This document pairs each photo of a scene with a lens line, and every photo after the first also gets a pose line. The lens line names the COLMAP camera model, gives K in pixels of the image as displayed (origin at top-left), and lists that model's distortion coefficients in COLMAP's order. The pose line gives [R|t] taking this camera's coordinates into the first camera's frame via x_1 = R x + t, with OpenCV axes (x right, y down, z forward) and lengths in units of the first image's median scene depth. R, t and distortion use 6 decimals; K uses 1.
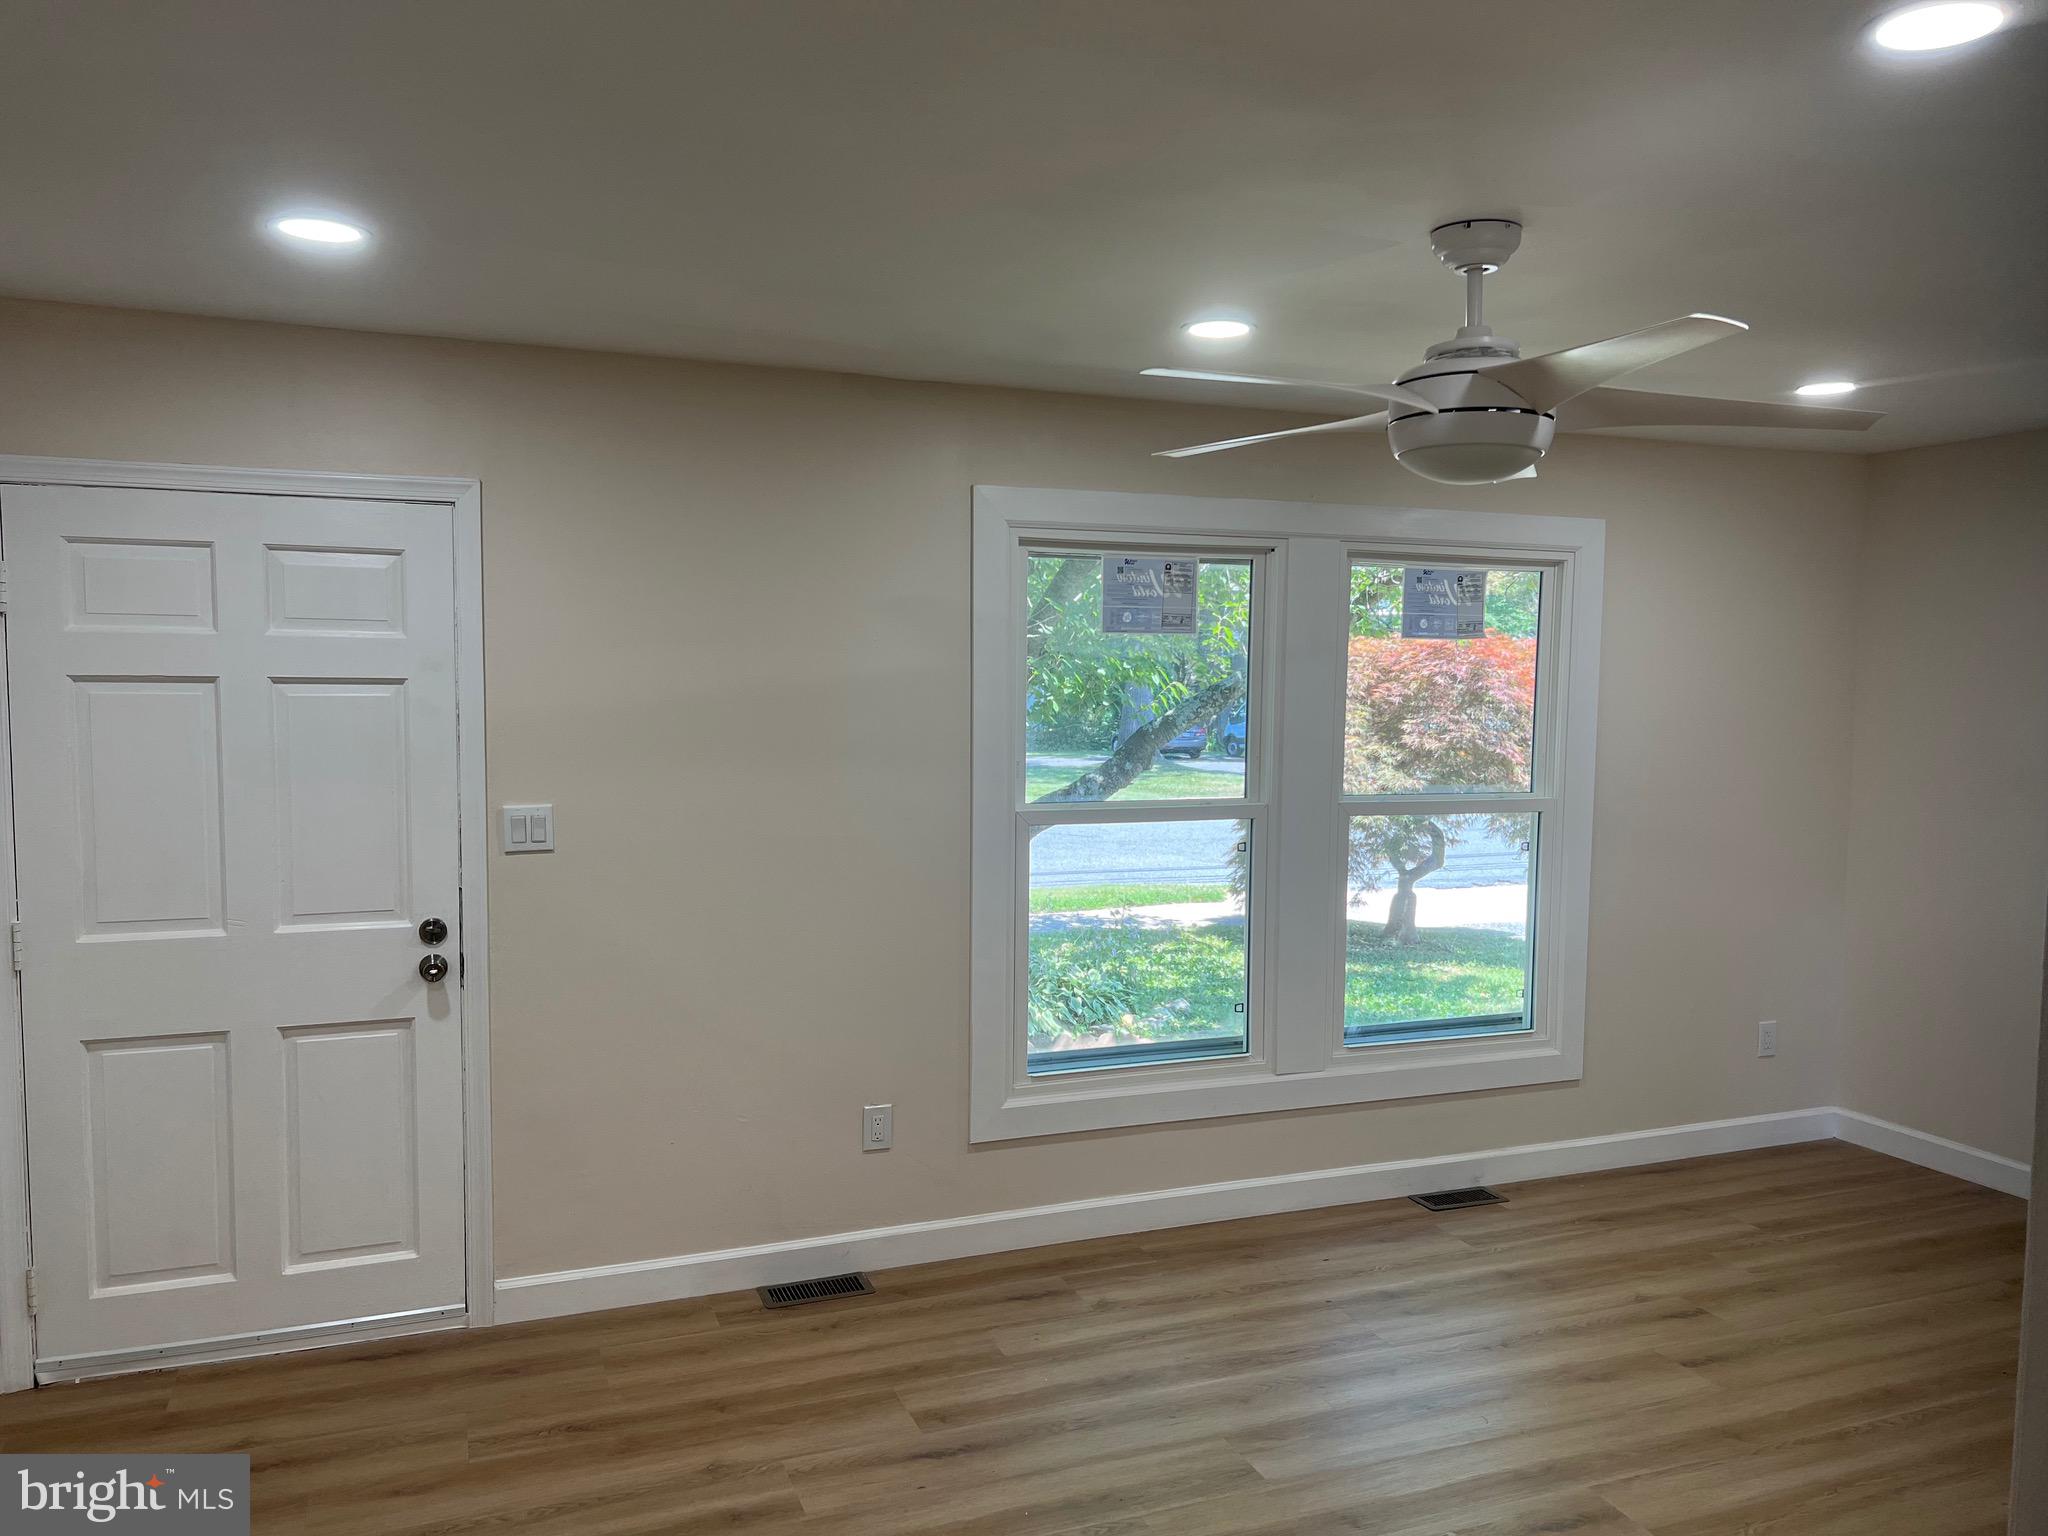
lens RADIAL K [[1552.7, 0, 1015.0], [0, 1552.7, 778.7], [0, 0, 1]] dist [0.102350, -0.142604]
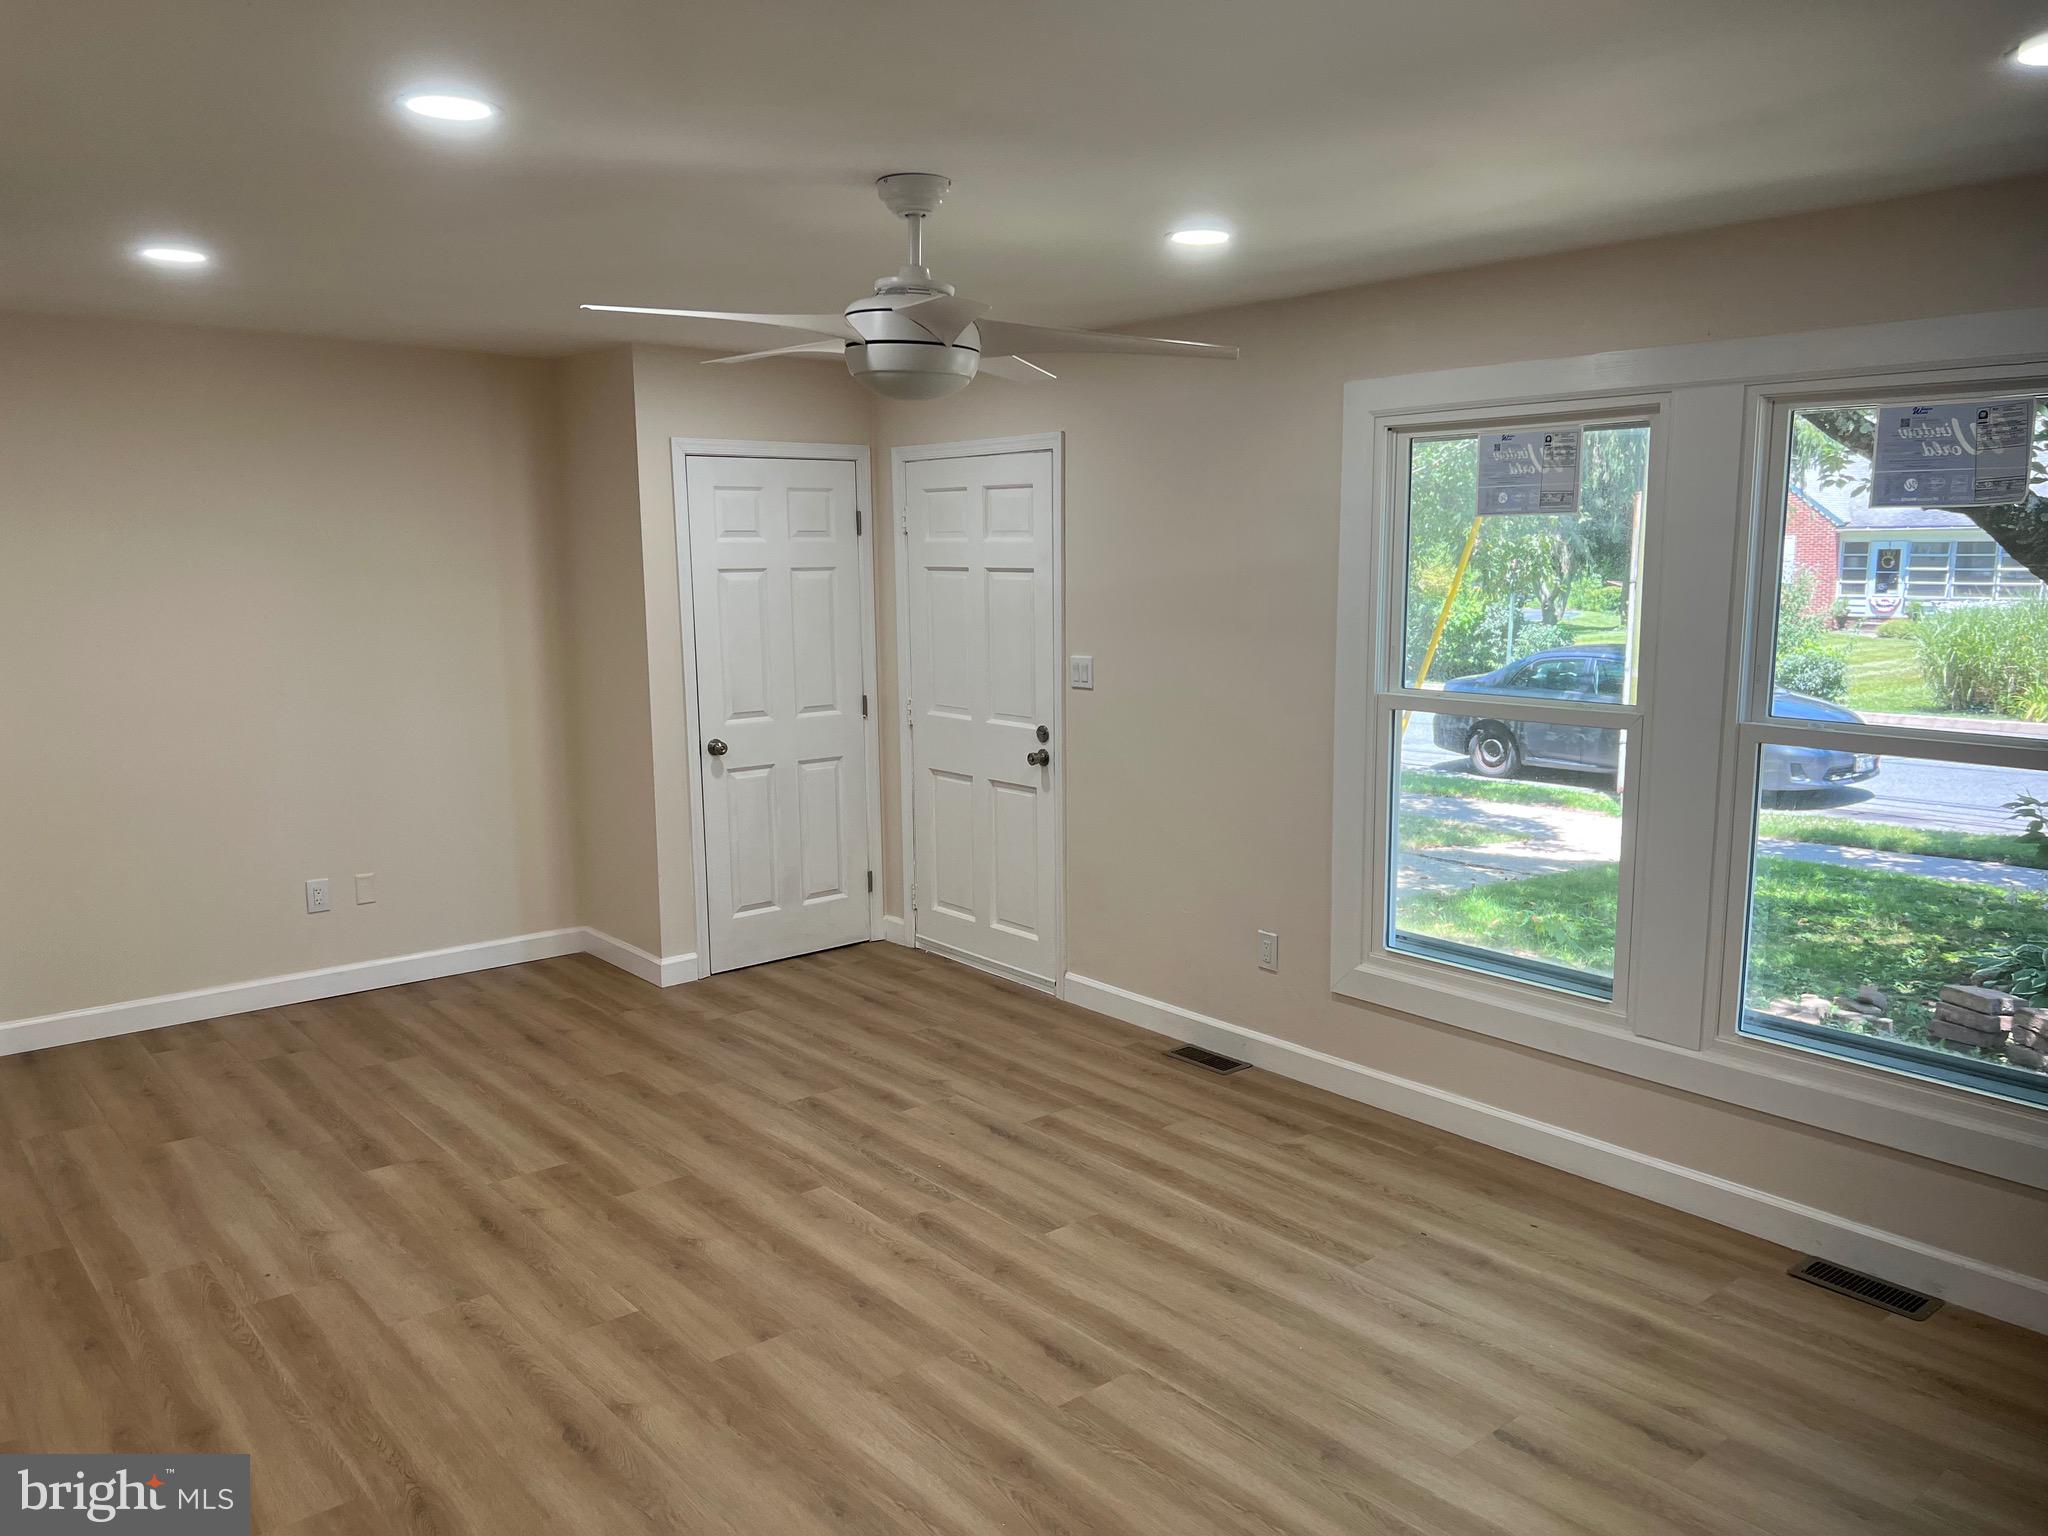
lens RADIAL K [[1502.8, 0, 1023.1], [0, 1502.8, 779.7], [0, 0, 1]] dist [0.074481, -0.127015]
pose [[0.307603, 0.130163, -0.942570, 0.948036], [-0.061480, 0.991248, 0.116822, -0.027024], [0.949526, 0.022014, 0.312914, 0.487309]]
